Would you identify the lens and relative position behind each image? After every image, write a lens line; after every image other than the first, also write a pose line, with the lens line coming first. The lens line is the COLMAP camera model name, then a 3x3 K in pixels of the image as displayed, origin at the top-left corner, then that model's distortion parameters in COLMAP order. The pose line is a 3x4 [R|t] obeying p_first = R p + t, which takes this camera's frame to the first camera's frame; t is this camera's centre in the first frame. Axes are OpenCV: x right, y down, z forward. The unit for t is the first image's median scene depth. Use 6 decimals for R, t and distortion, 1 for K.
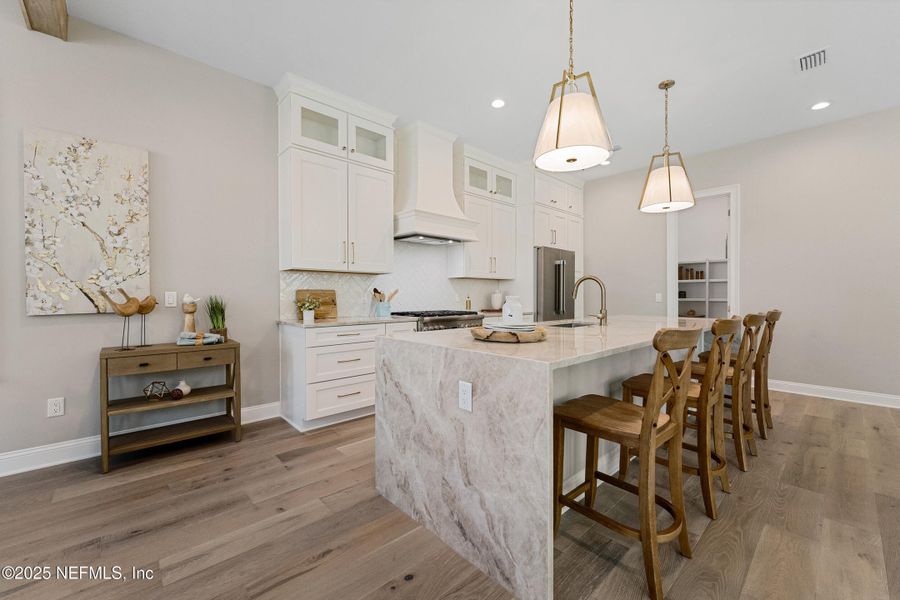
lens RADIAL K [[365.0, 0, 449.5], [0, 365.0, 296.6], [0, 0, 1]] dist [0.007110, -0.000486]
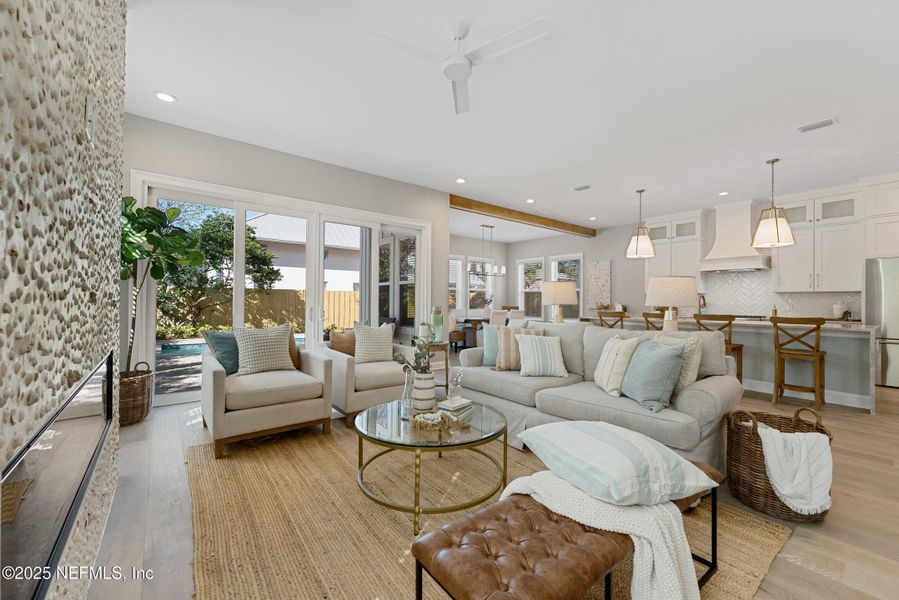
lens RADIAL K [[364.6, 0, 447.0], [0, 364.6, 300.7], [0, 0, 1]] dist [0.007110, -0.000486]
pose [[-0.081774, -0.003567, -0.996644, 2.630292], [-0.013806, 0.999902, -0.002445, -0.001769], [0.996555, 0.013560, -0.081816, -0.197602]]
